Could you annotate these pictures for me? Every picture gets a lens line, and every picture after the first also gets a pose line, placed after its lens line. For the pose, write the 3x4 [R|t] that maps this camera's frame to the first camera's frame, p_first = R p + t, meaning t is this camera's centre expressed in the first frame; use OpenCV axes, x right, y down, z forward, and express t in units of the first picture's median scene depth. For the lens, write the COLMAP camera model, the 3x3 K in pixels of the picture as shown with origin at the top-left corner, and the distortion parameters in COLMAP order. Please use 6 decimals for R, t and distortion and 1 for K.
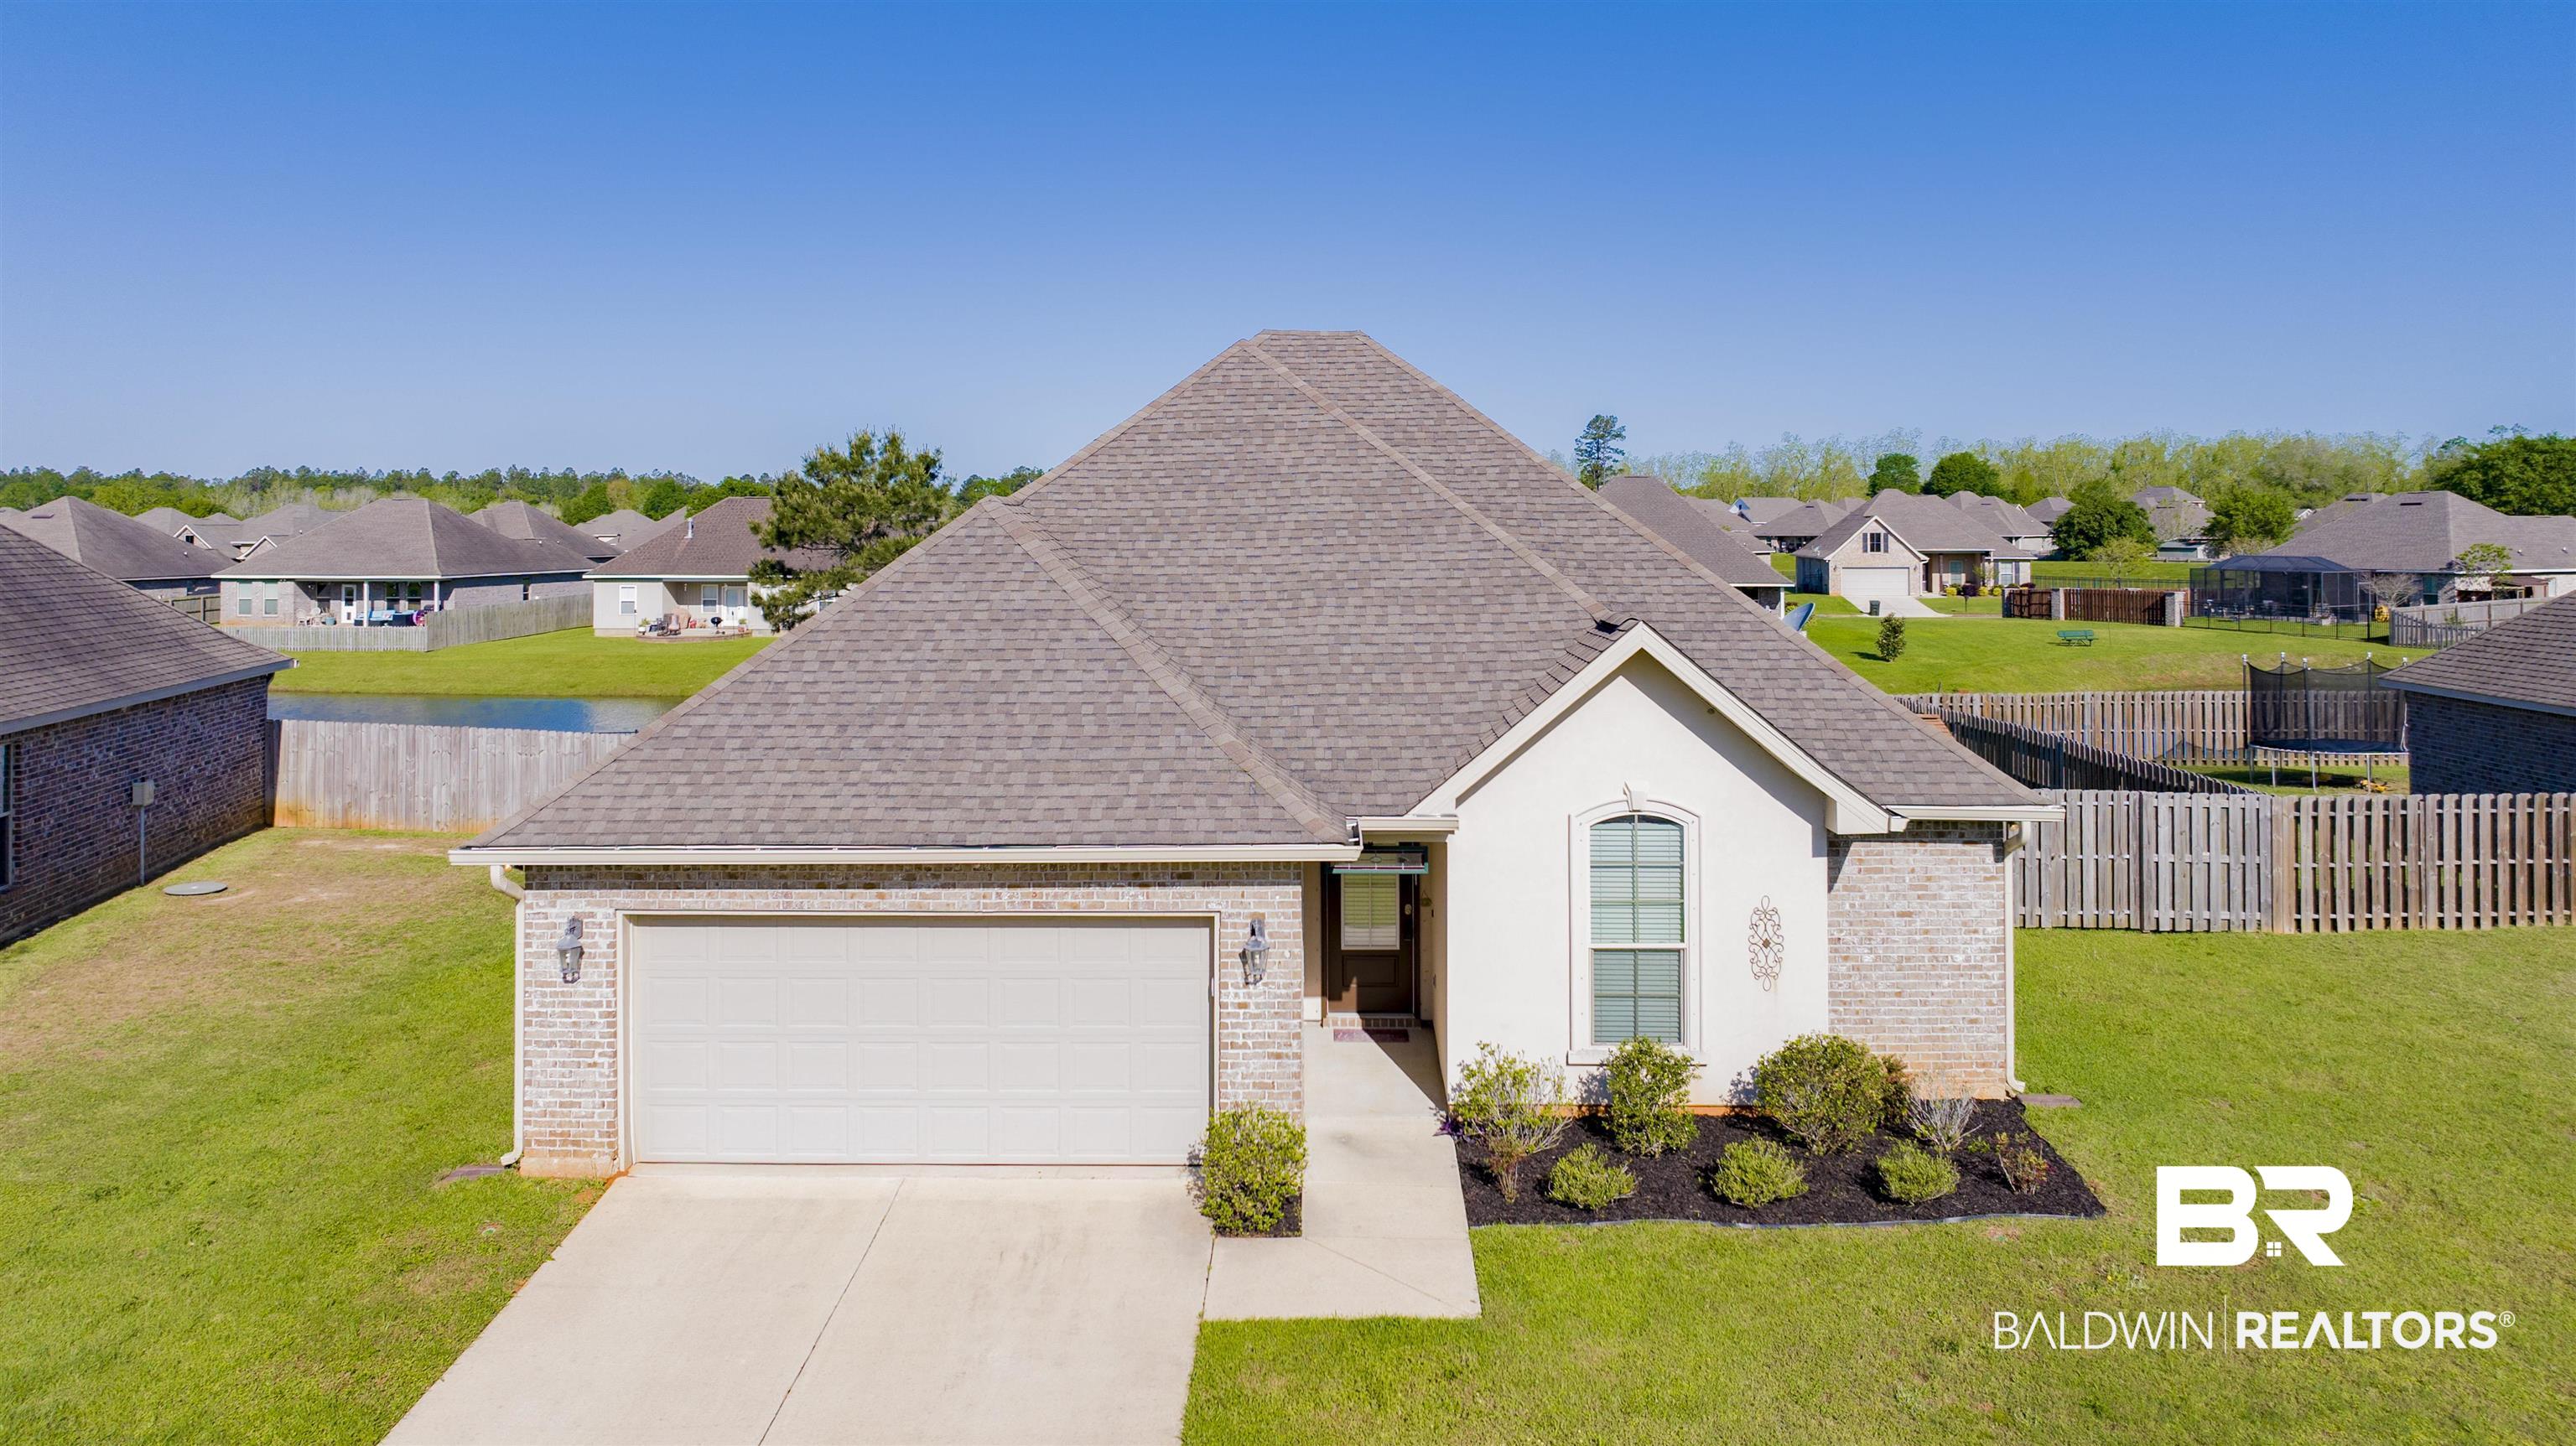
lens RADIAL K [[1878.9, 0, 1262.1], [0, 1878.9, 503.4], [0, 0, 1]] dist [-0.002338, -0.029542]
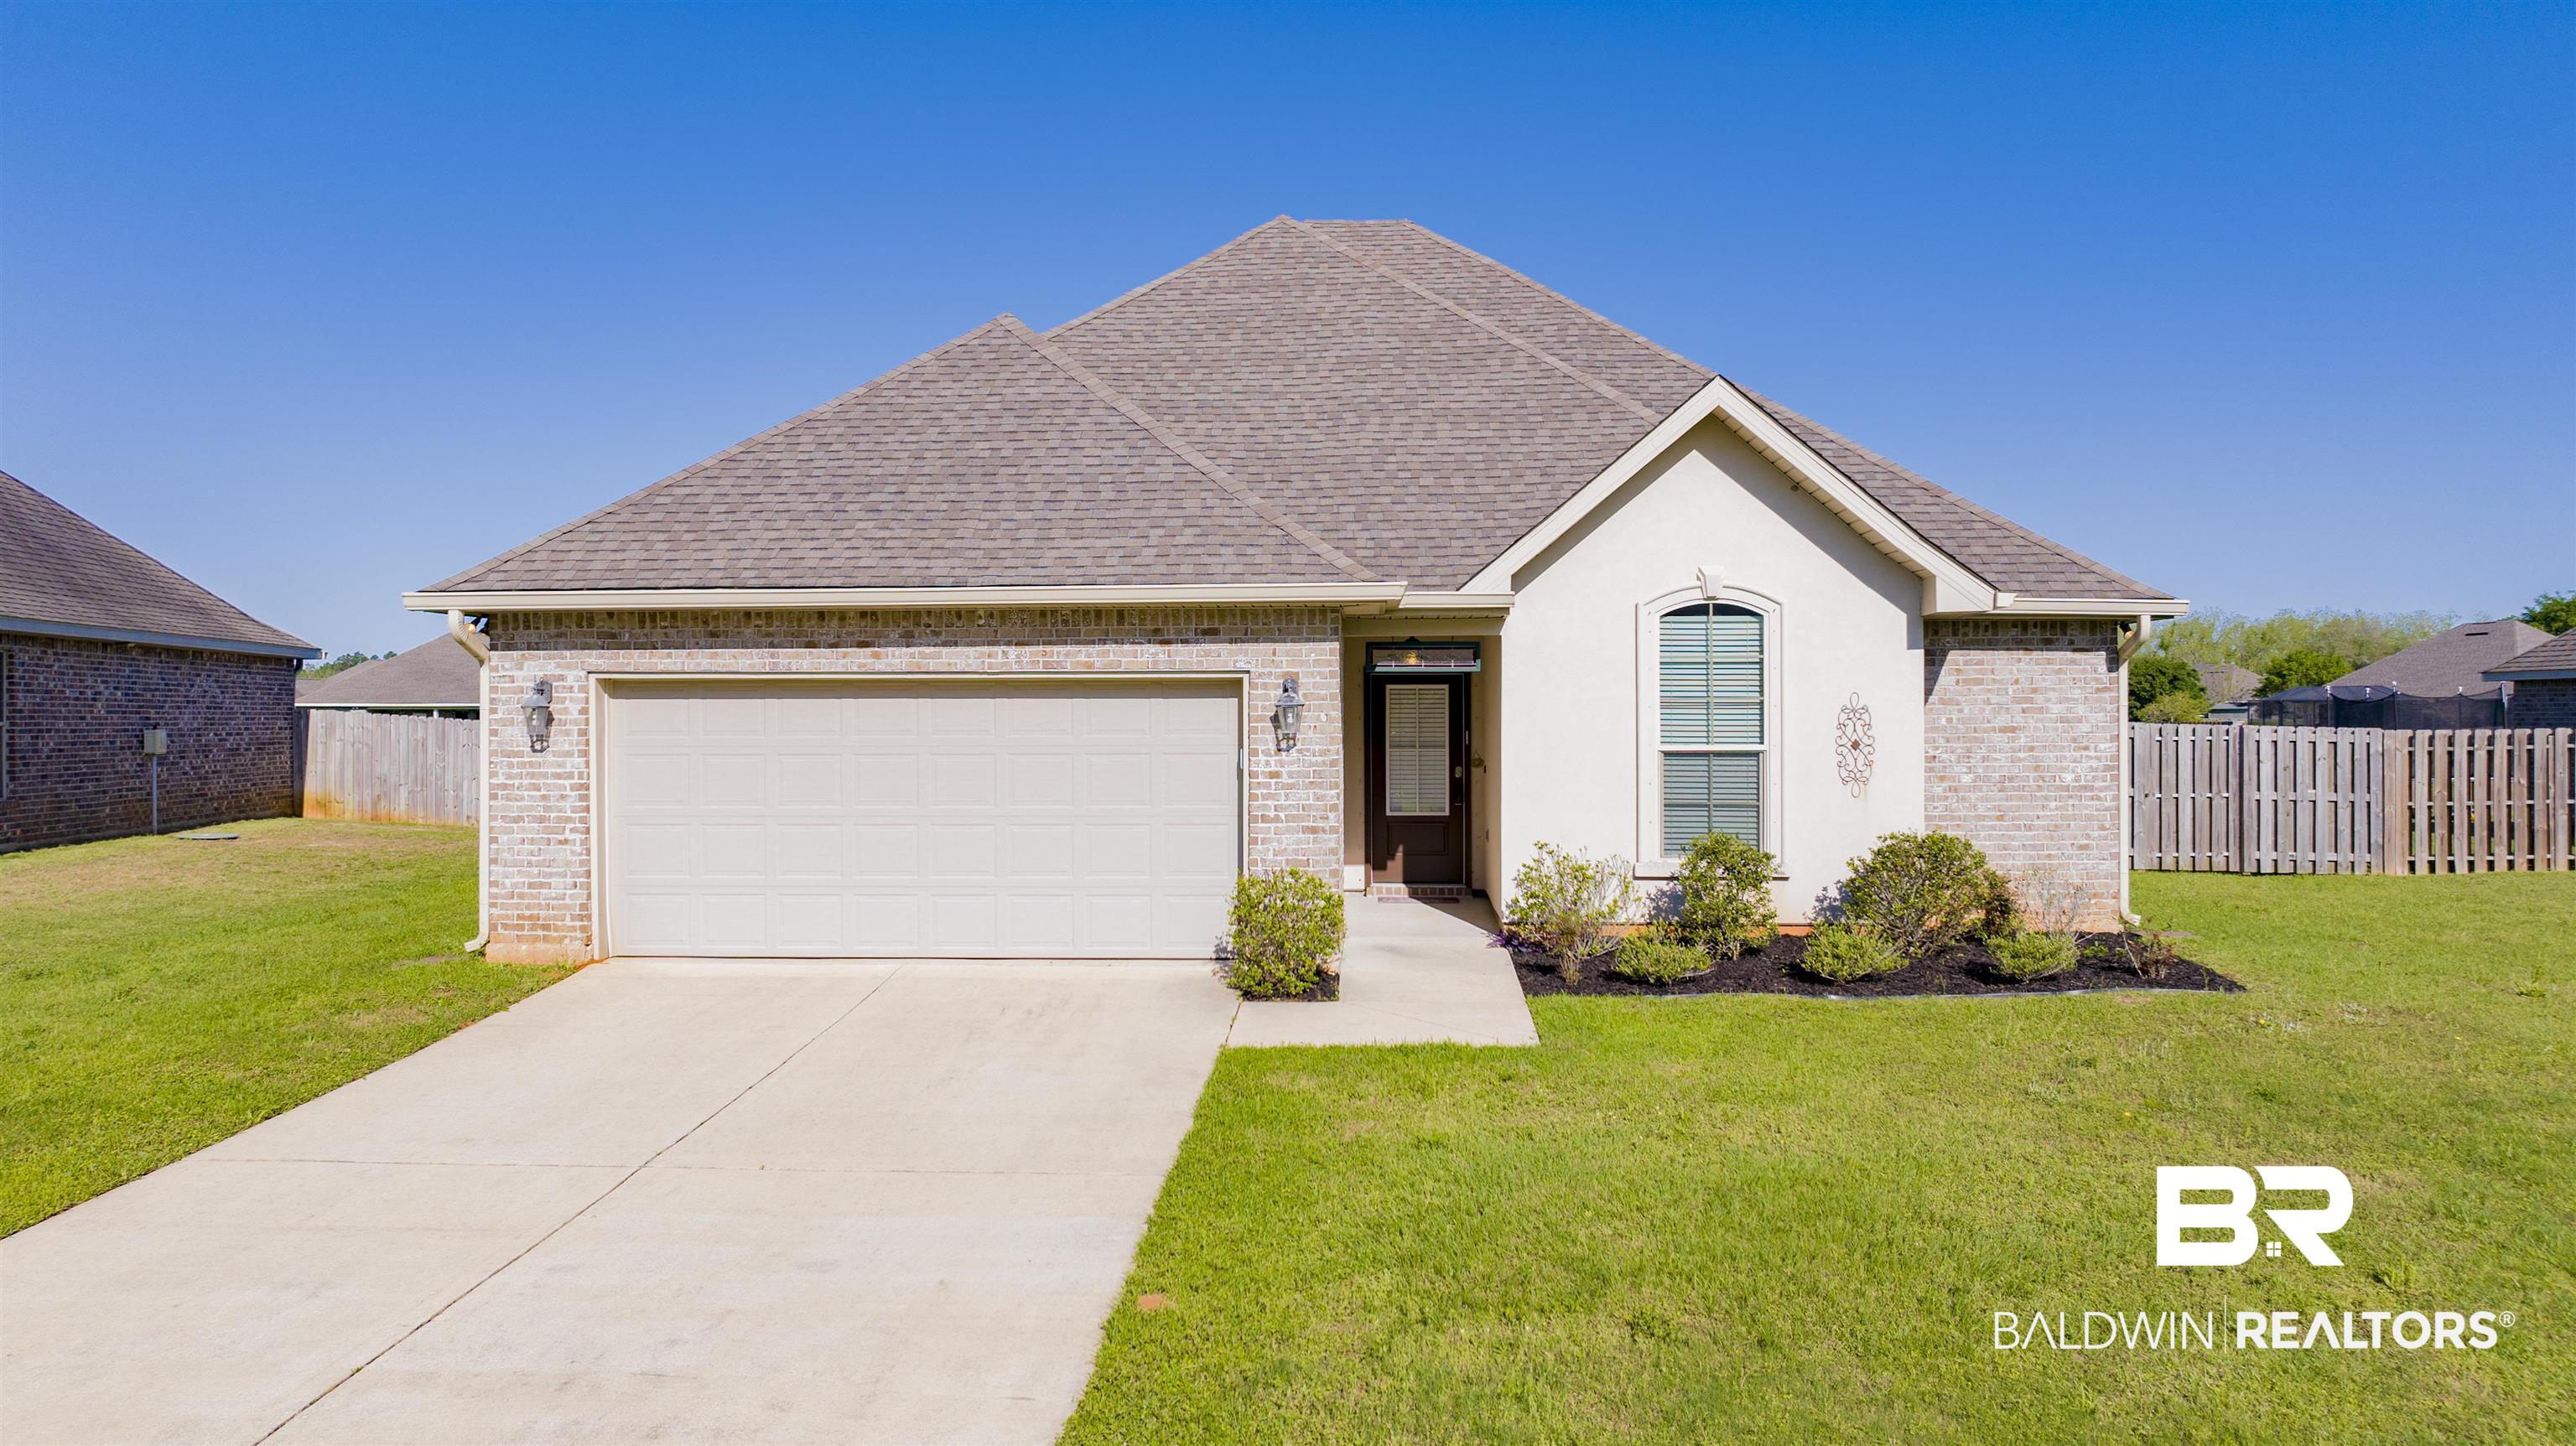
lens RADIAL K [[1834.3, 0, 1262.1], [0, 1834.3, 726.6], [0, 0, 1]] dist [-0.014517, -0.006845]
pose [[0.999558, -0.000481, -0.029733, 0.009135], [0.001011, 0.999841, 0.017829, 0.209804], [0.029720, -0.017851, 0.999399, 0.110214]]
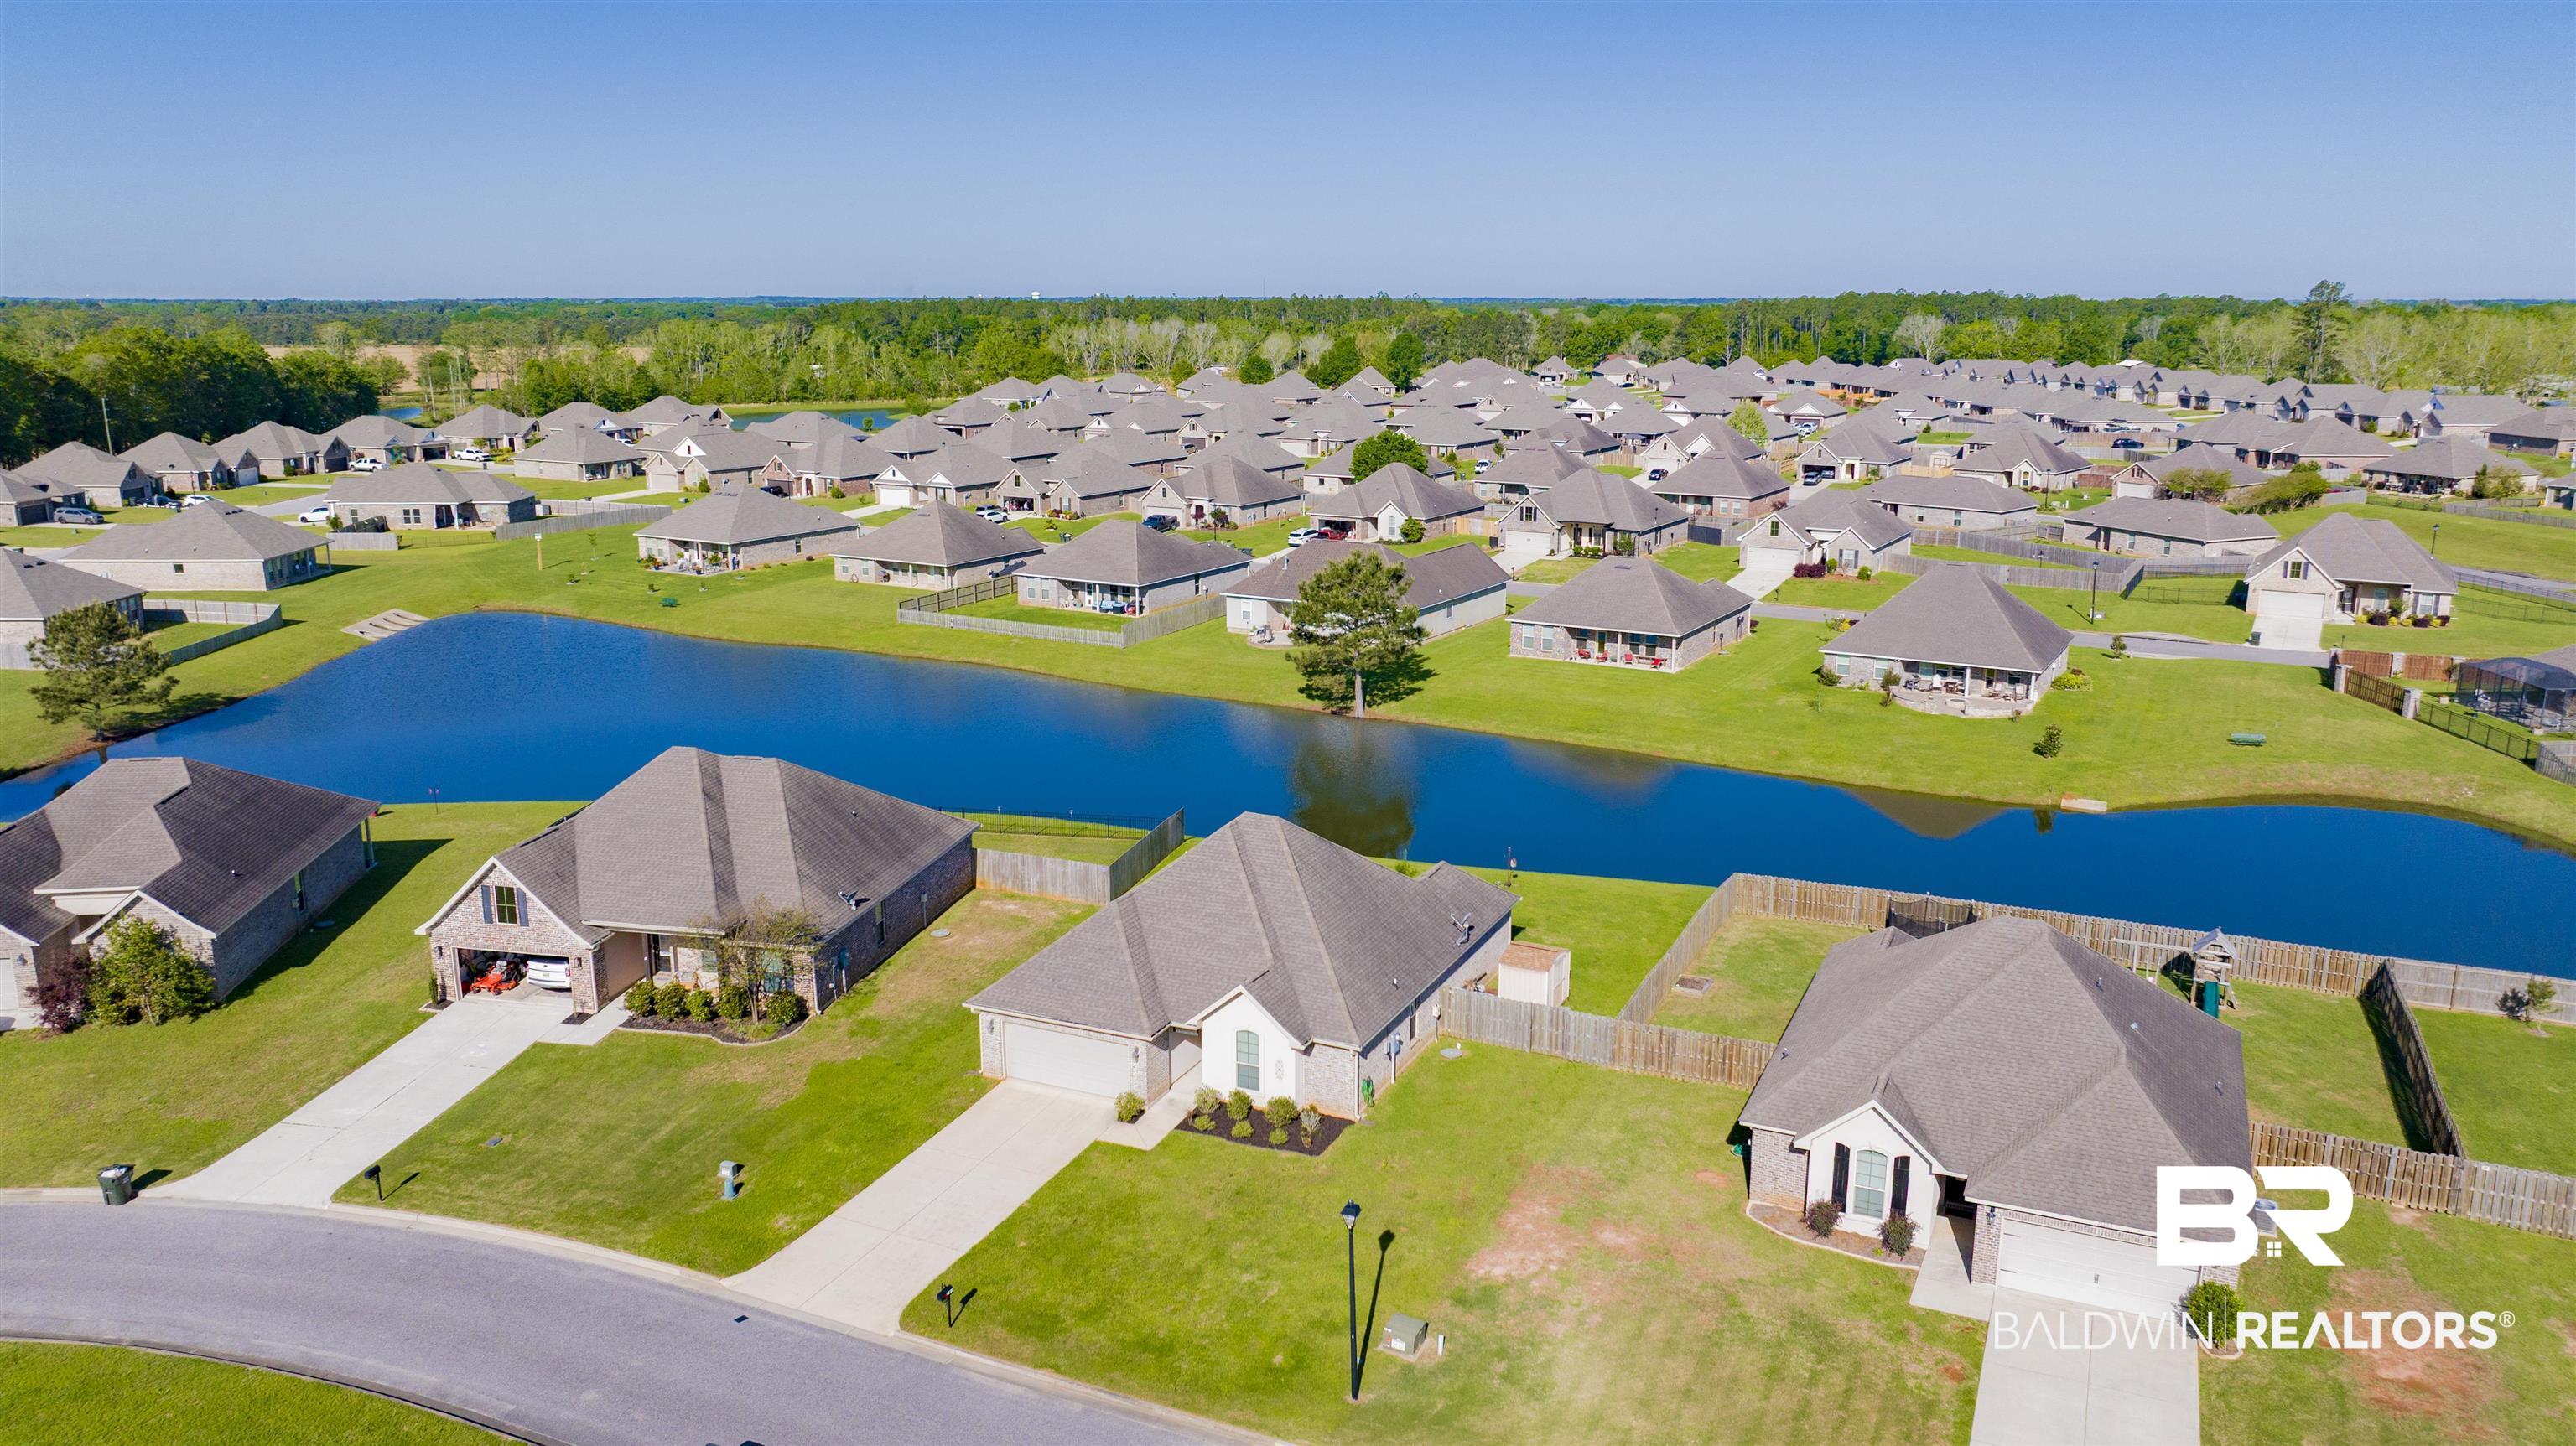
lens RADIAL K [[1768.1, 0, 1288.0], [0, 1768.1, 723.0], [0, 0, 1]] dist [-0.003906, -0.030768]
pose [[0.924068, 0.099969, -0.368925, 1.485597], [-0.014406, 0.973615, 0.227741, -1.204363], [0.381958, -0.205133, 0.901126, -1.948148]]
